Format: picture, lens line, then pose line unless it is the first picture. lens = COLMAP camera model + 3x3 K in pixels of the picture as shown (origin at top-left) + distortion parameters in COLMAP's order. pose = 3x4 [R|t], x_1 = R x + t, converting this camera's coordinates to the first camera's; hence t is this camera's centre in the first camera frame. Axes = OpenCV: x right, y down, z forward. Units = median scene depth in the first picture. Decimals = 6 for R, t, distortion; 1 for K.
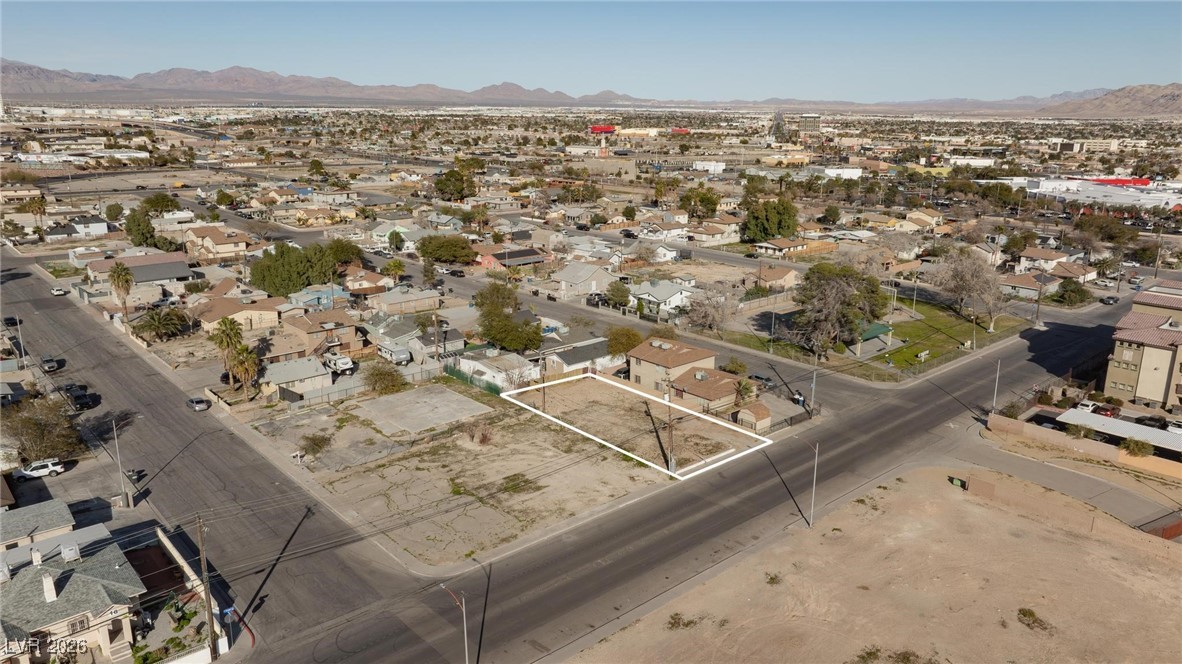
lens RADIAL K [[831.6, 0, 597.7], [0, 831.6, 328.4], [0, 0, 1]] dist [-0.017902, 0.003638]
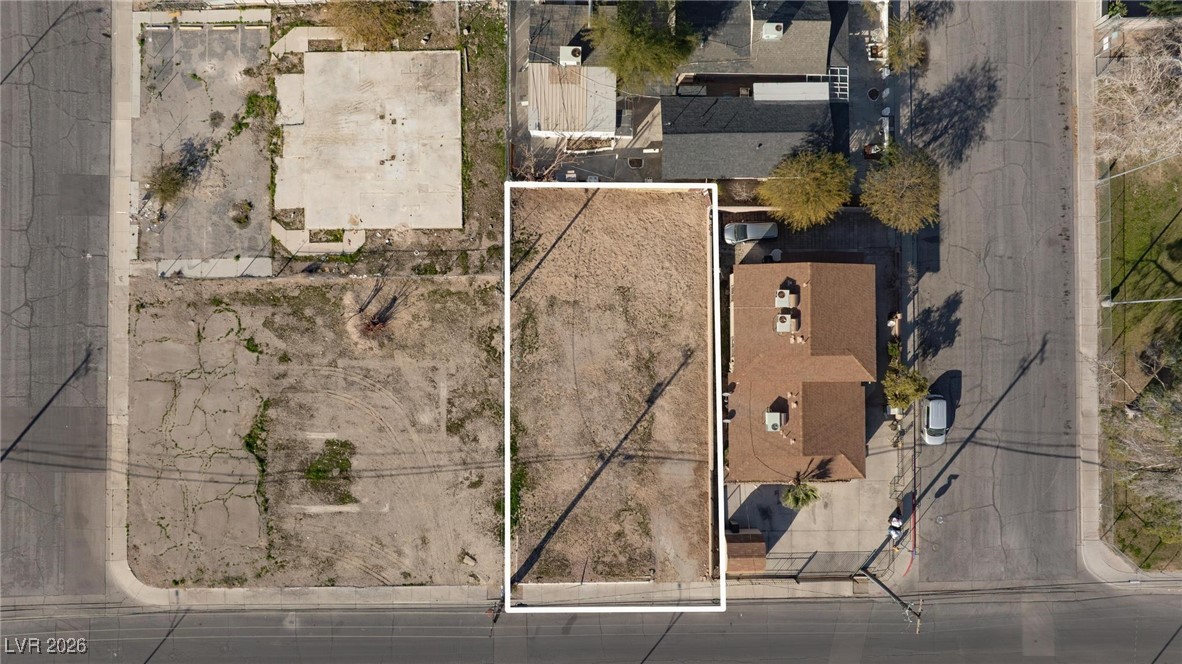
lens RADIAL K [[831.6, 0, 597.7], [0, 831.6, 328.4], [0, 0, 1]] dist [-0.017902, 0.003638]
pose [[0.743553, 0.668601, -0.010114, 0.003511], [-0.179011, 0.213607, 0.960379, -0.499529], [0.644271, -0.712282, 0.278514, 0.877418]]
